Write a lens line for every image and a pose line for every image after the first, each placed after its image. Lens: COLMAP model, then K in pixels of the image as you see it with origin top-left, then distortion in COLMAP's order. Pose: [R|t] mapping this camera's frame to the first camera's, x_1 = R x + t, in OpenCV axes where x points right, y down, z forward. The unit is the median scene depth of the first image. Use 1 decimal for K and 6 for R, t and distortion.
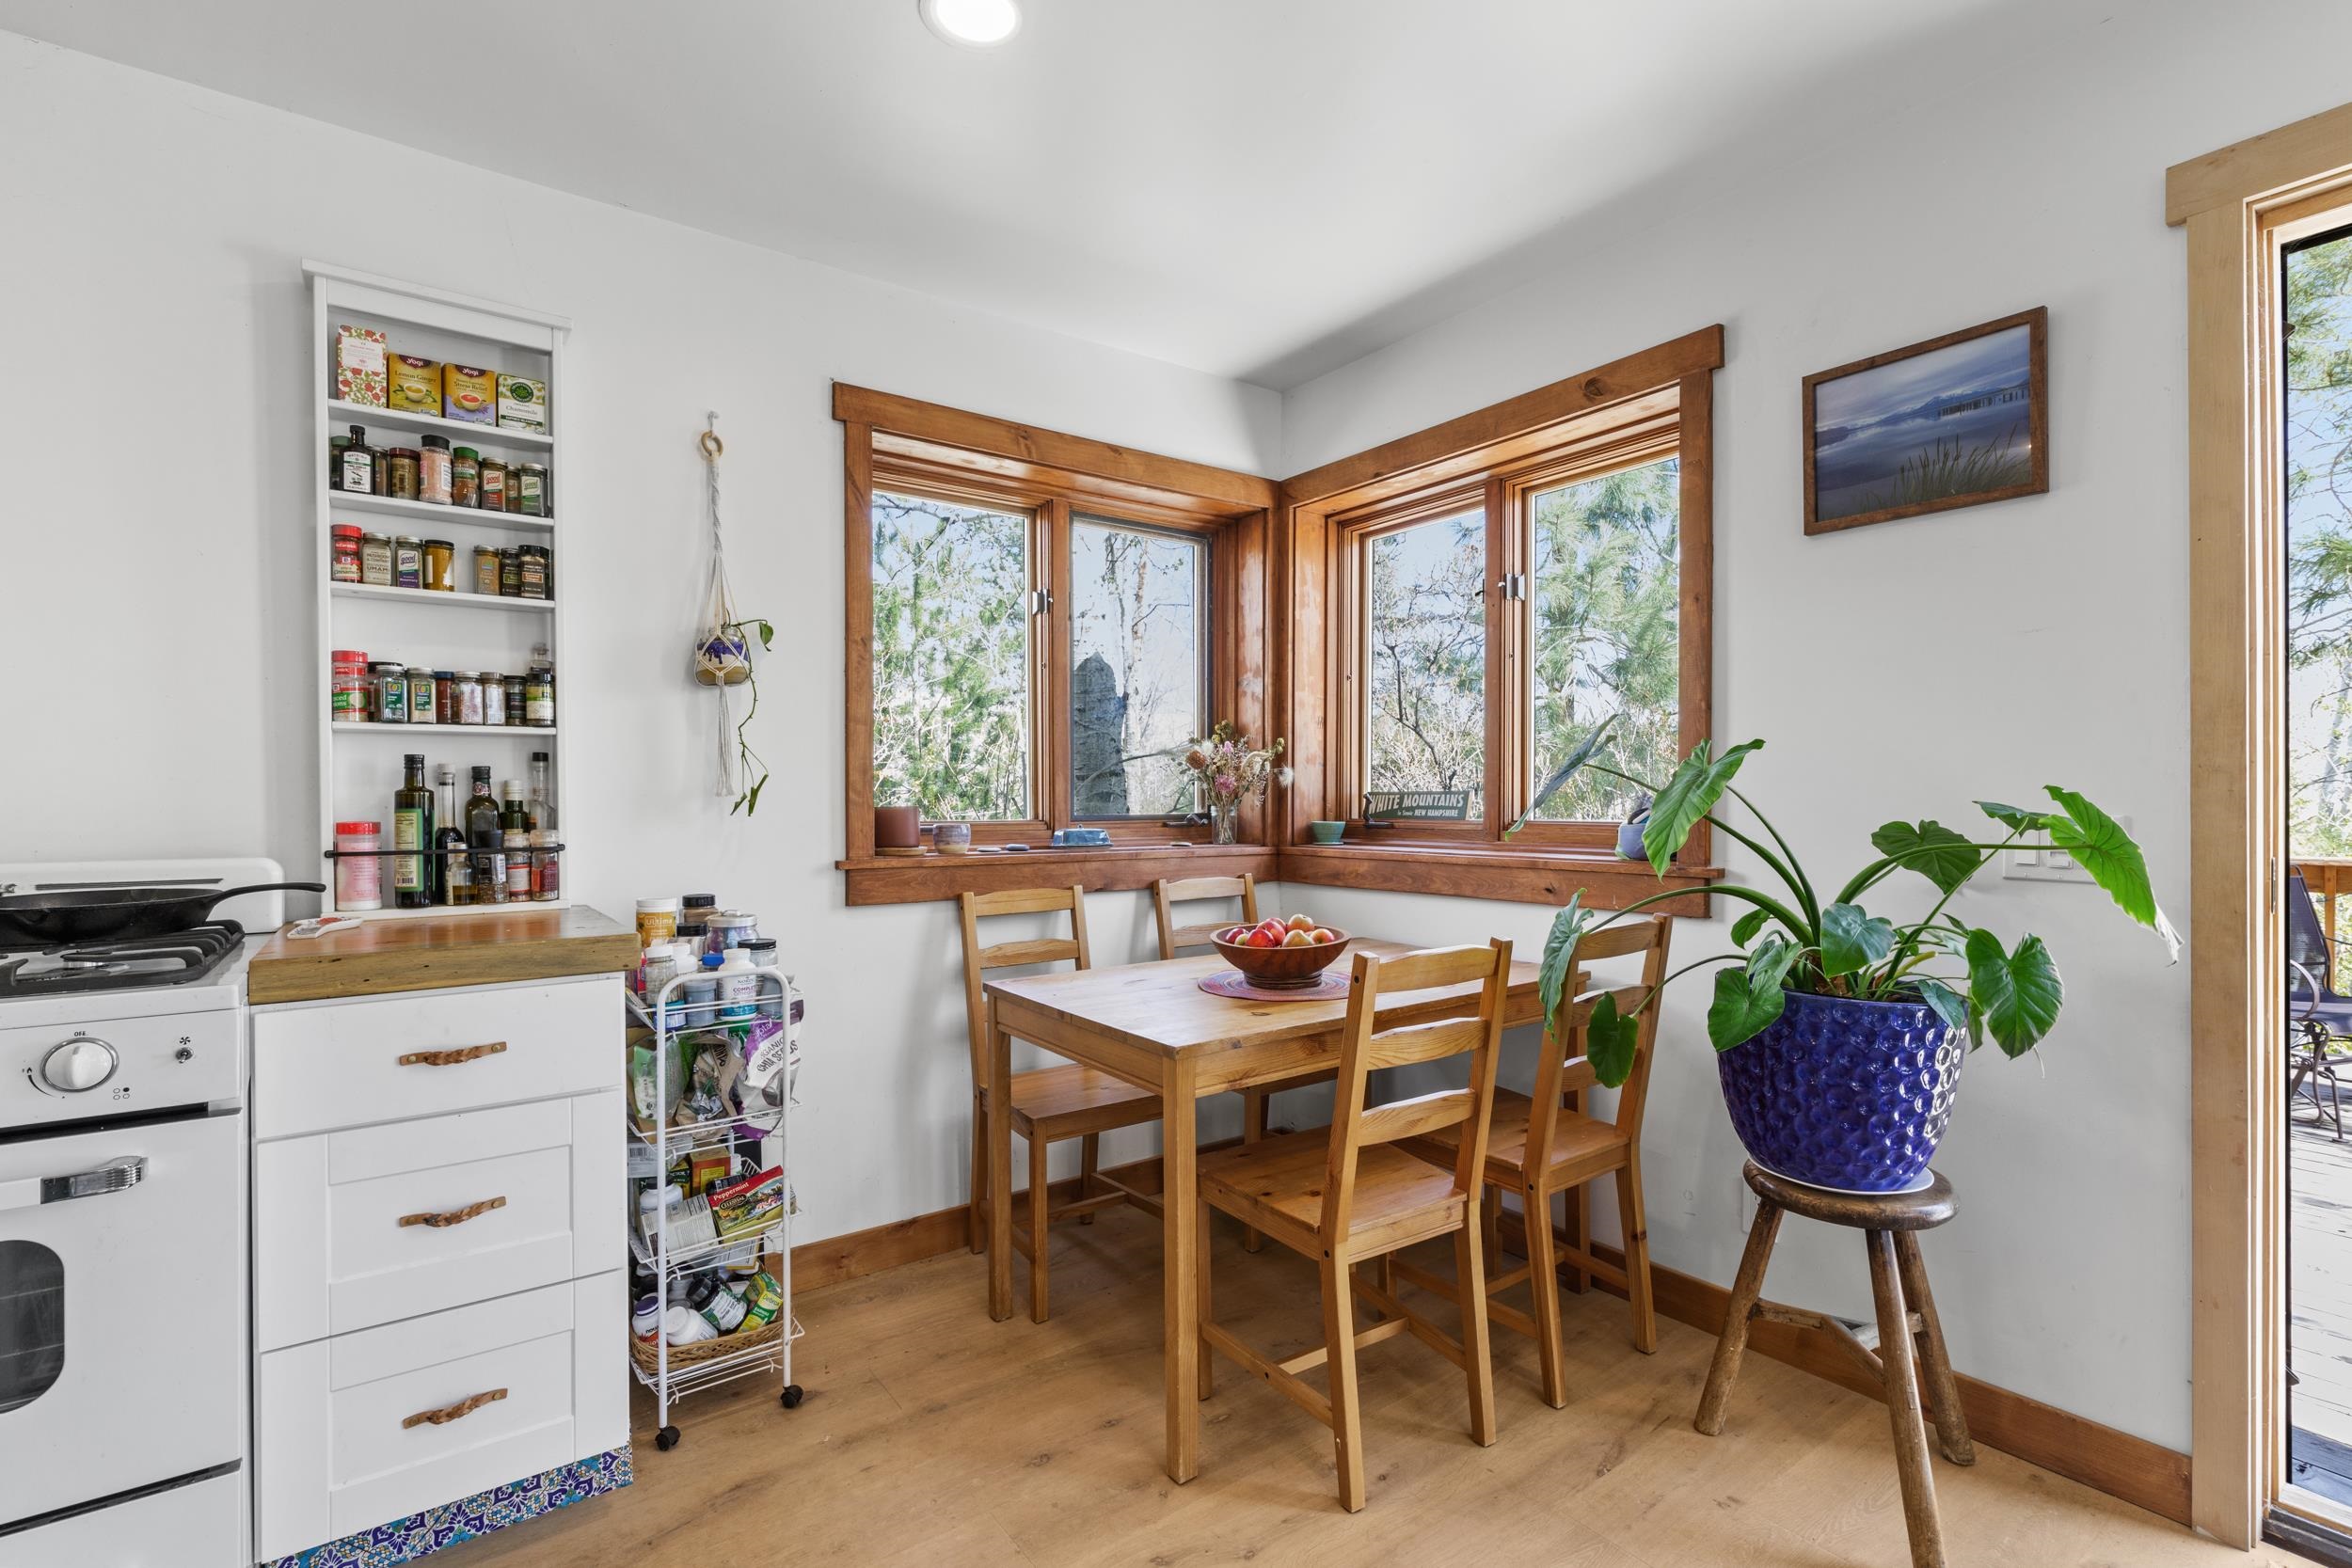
lens RADIAL K [[1066.7, 0, 1176.9], [0, 1066.7, 788.5], [0, 0, 1]] dist [-0.003465, -0.000250]
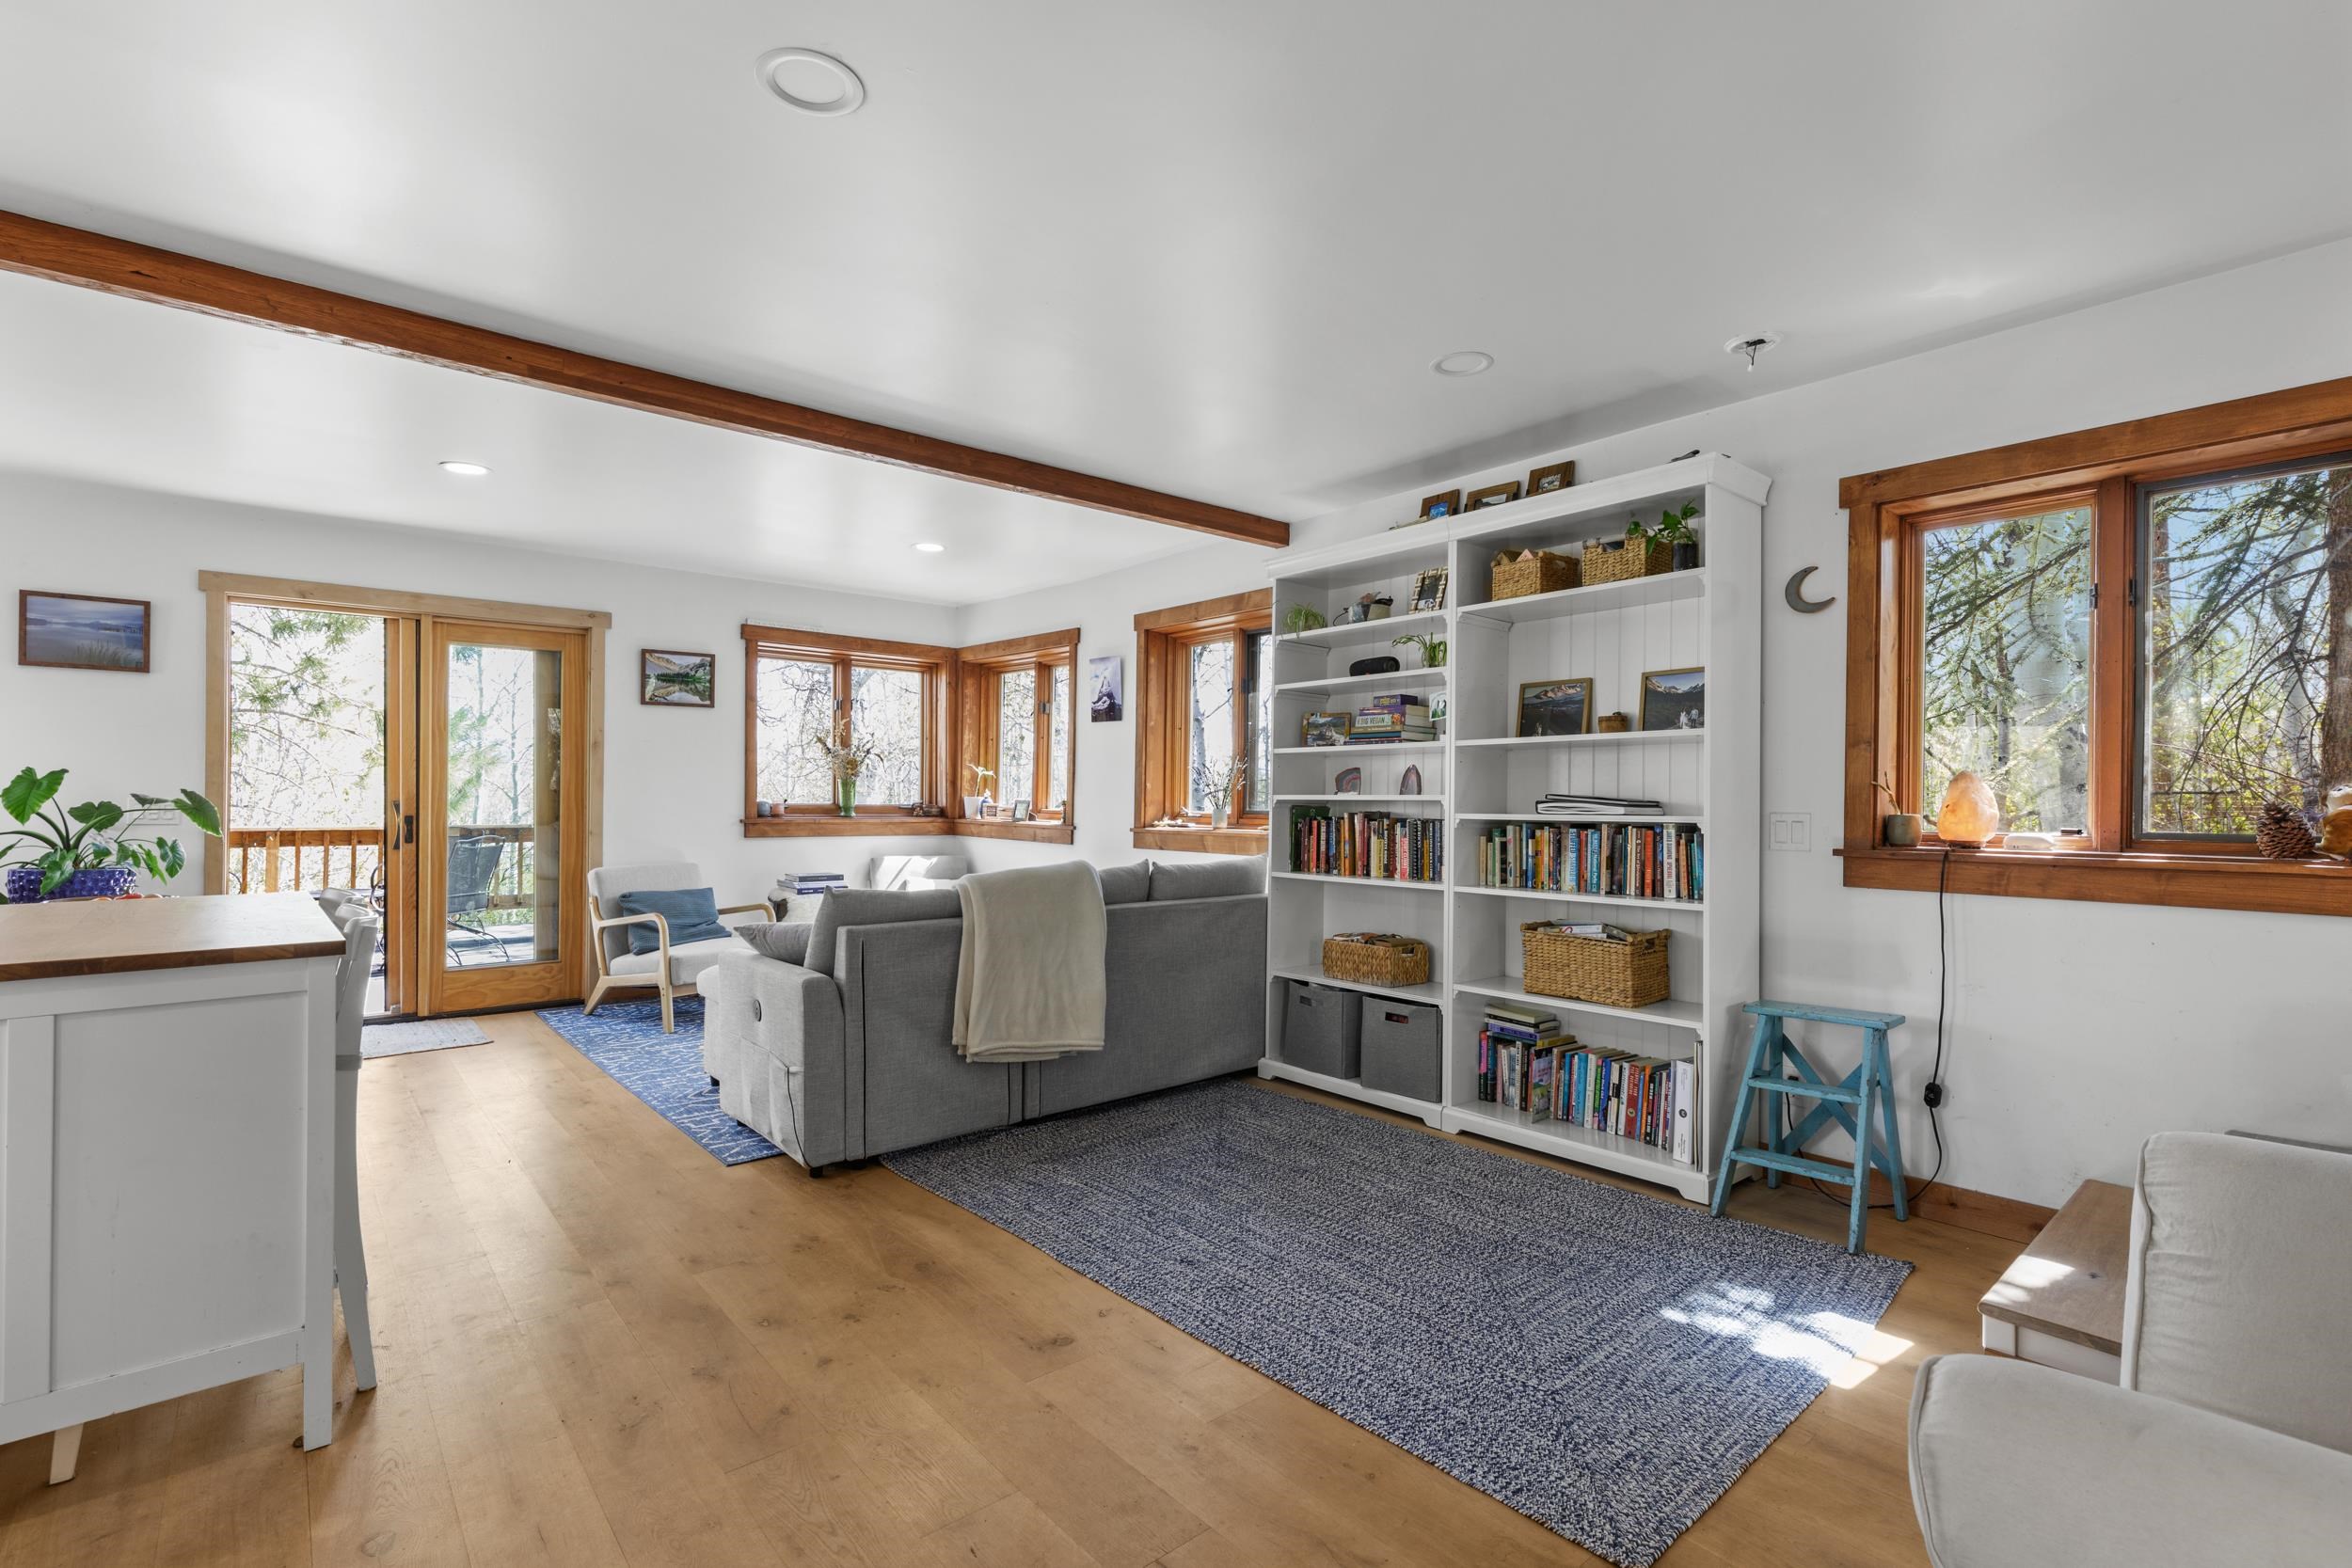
lens RADIAL K [[1066.7, 0, 1176.9], [0, 1066.7, 784.9], [0, 0, 1]] dist [-0.003465, -0.000250]
pose [[-0.086771, -0.003025, 0.996224, -1.960072], [-0.006400, 0.999976, 0.002479, -0.031096], [-0.996208, -0.006160, -0.086788, -1.252030]]
